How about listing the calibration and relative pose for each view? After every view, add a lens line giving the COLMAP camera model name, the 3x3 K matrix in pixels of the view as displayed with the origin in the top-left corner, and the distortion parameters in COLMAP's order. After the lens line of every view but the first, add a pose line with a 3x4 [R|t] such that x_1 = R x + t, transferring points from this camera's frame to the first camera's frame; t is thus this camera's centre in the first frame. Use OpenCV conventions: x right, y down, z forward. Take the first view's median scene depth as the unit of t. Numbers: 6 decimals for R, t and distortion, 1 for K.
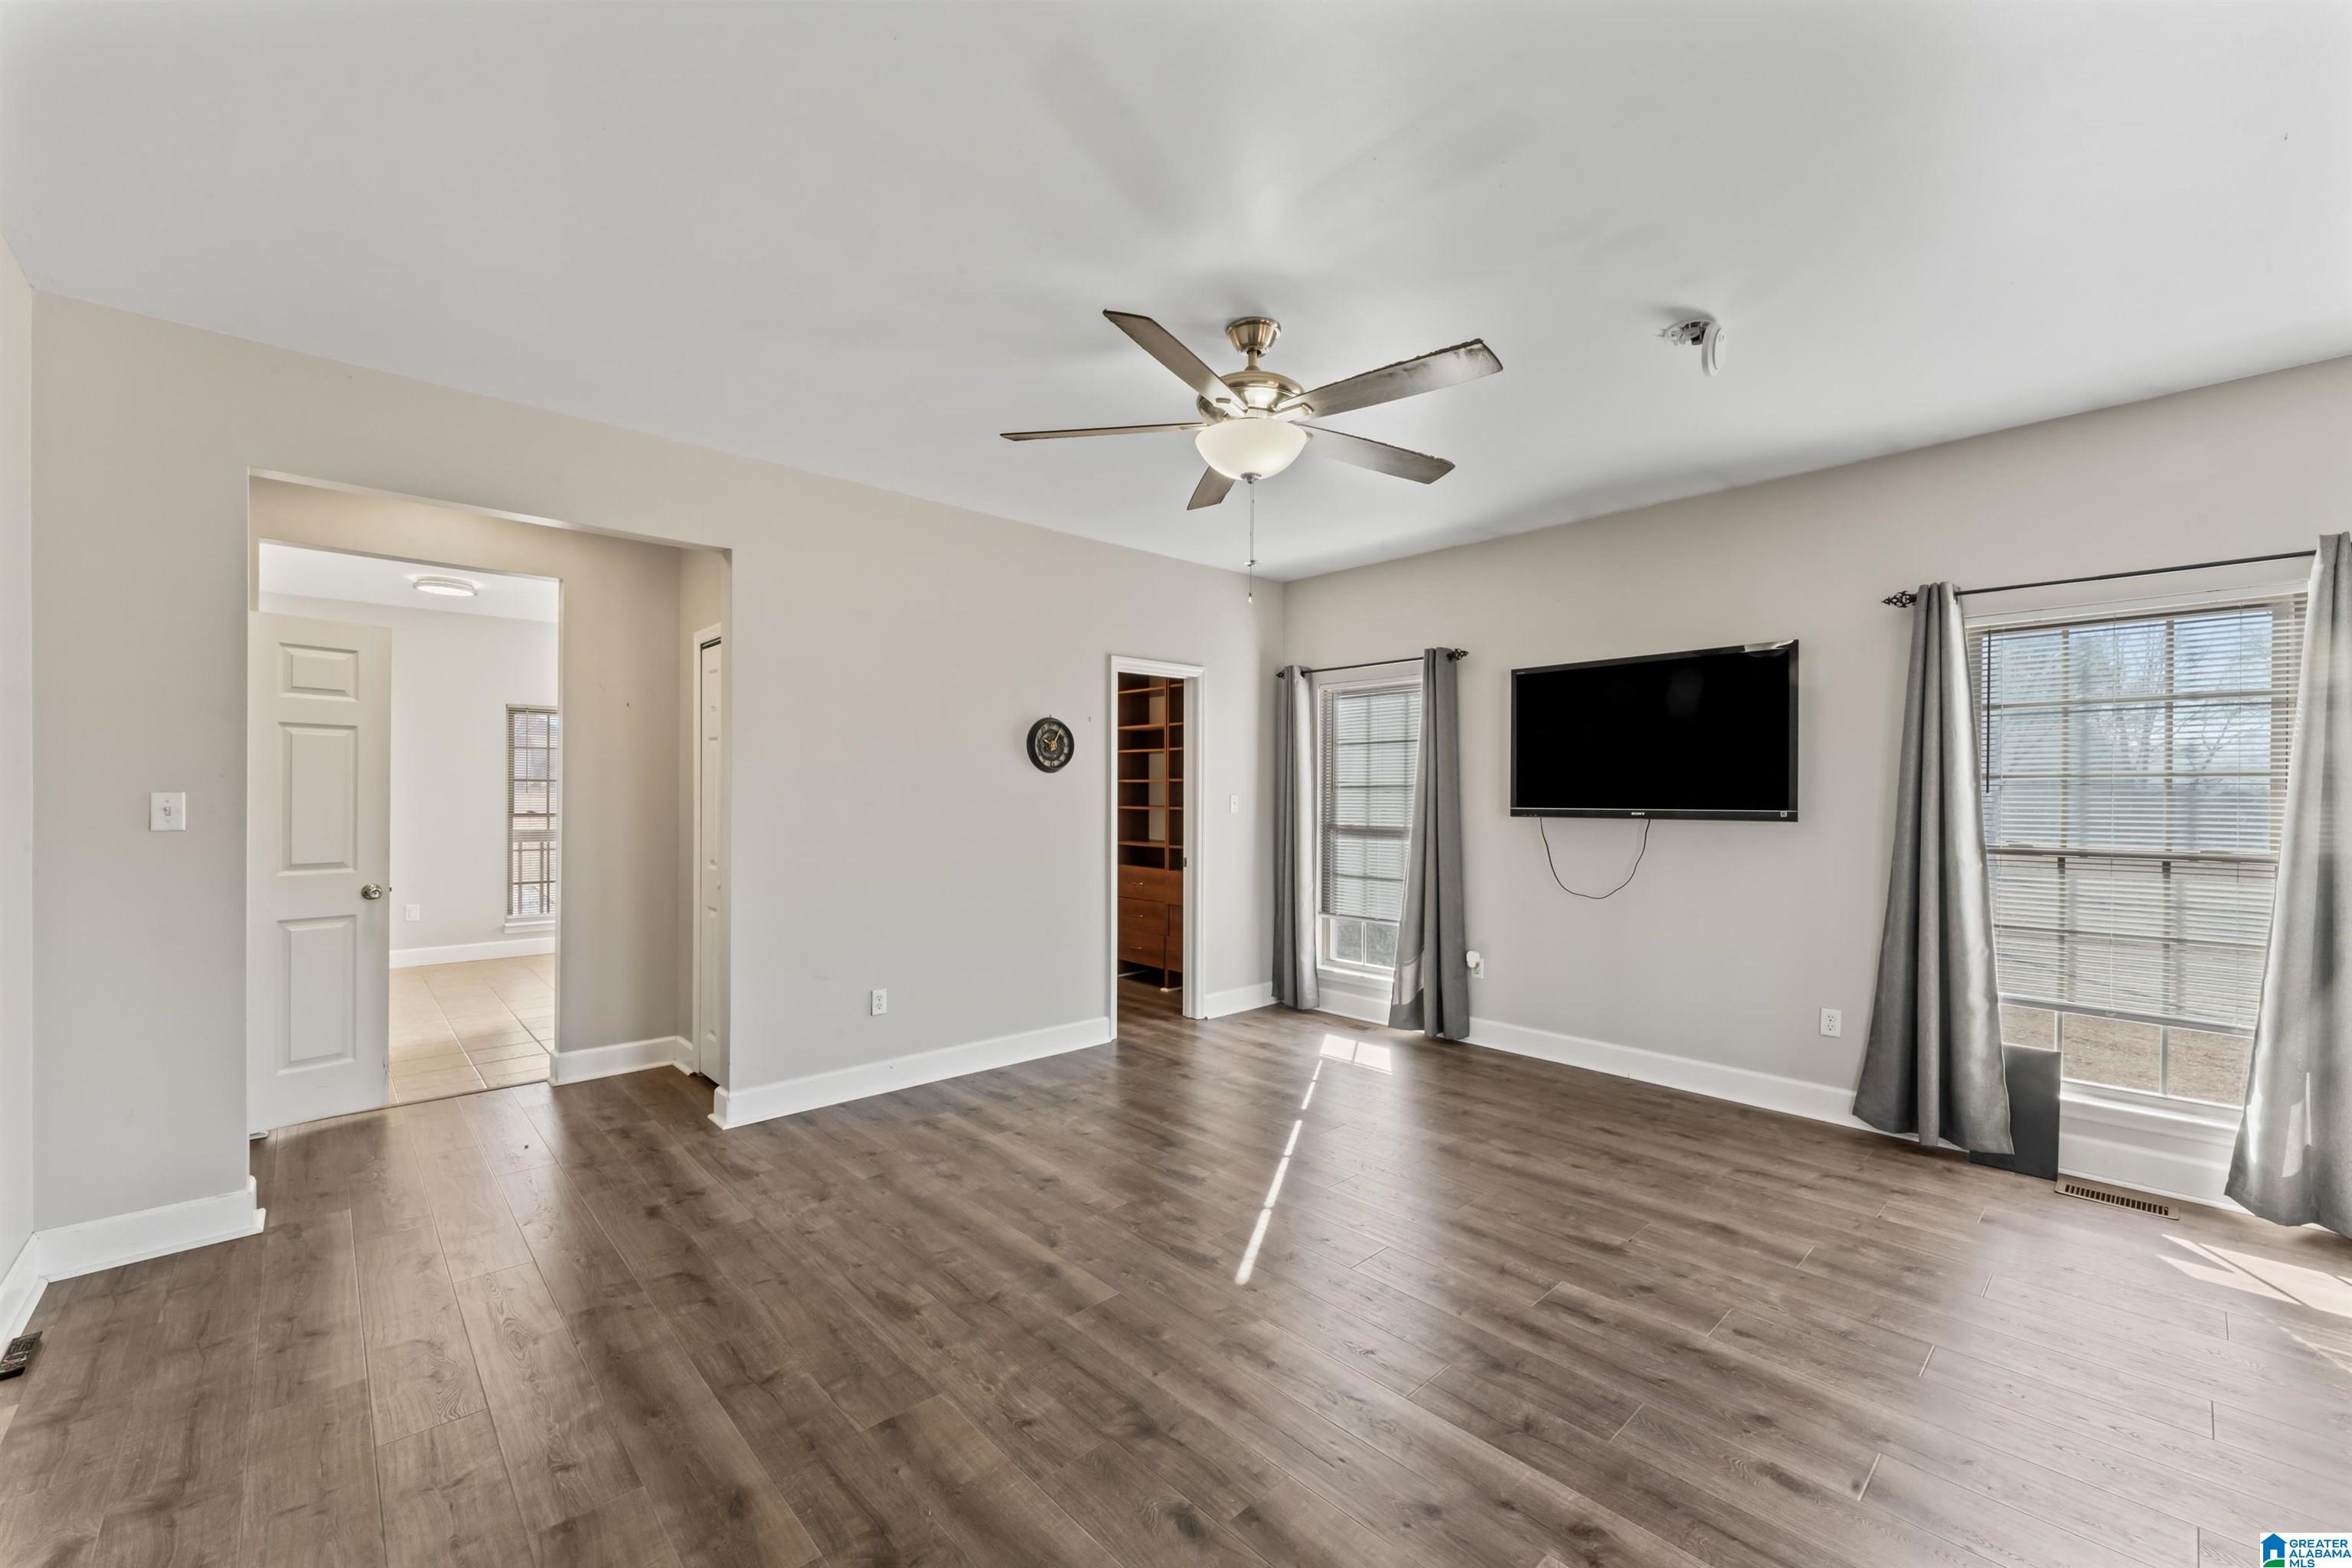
lens RADIAL K [[945.0, 0, 1181.4], [0, 945.0, 792.9], [0, 0, 1]] dist [-0.002301, 0.000712]
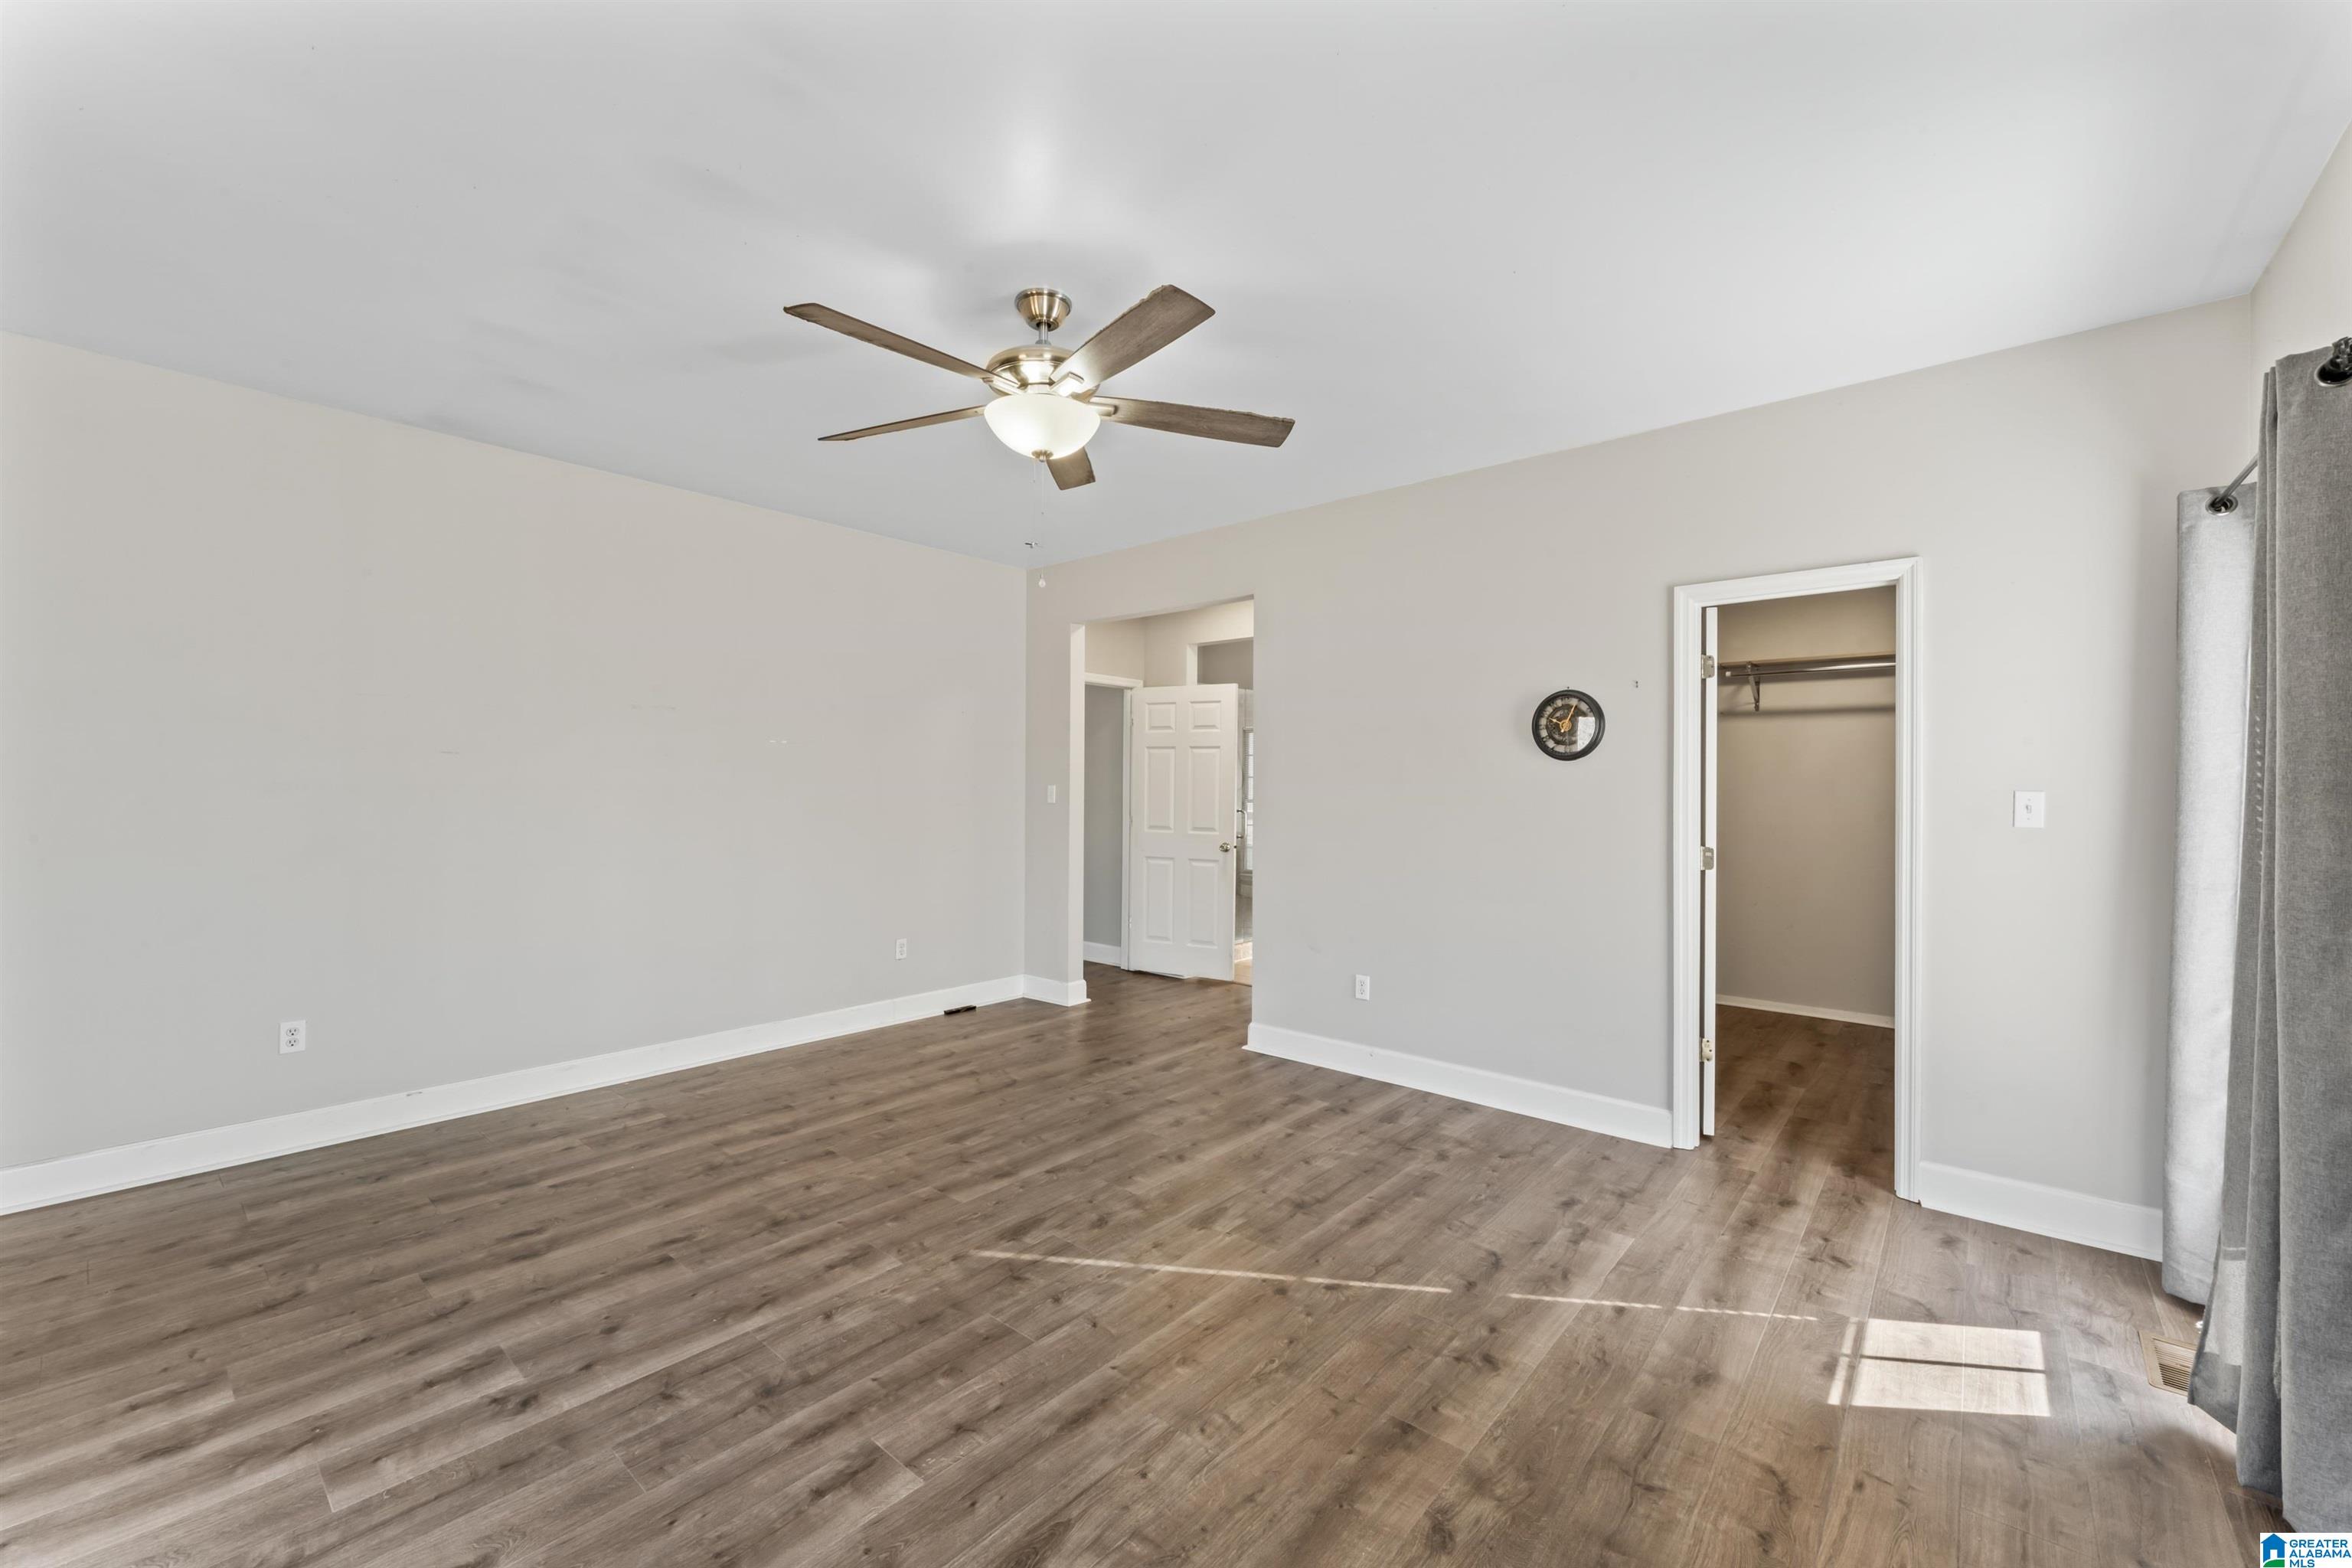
lens RADIAL K [[945.0, 0, 1181.1], [0, 945.0, 782.7], [0, 0, 1]] dist [-0.002301, 0.000712]
pose [[0.105722, -0.005888, -0.994378, 0.982219], [-0.006178, 0.999959, -0.006578, 0.006384], [0.994377, 0.006839, 0.105681, 0.978375]]
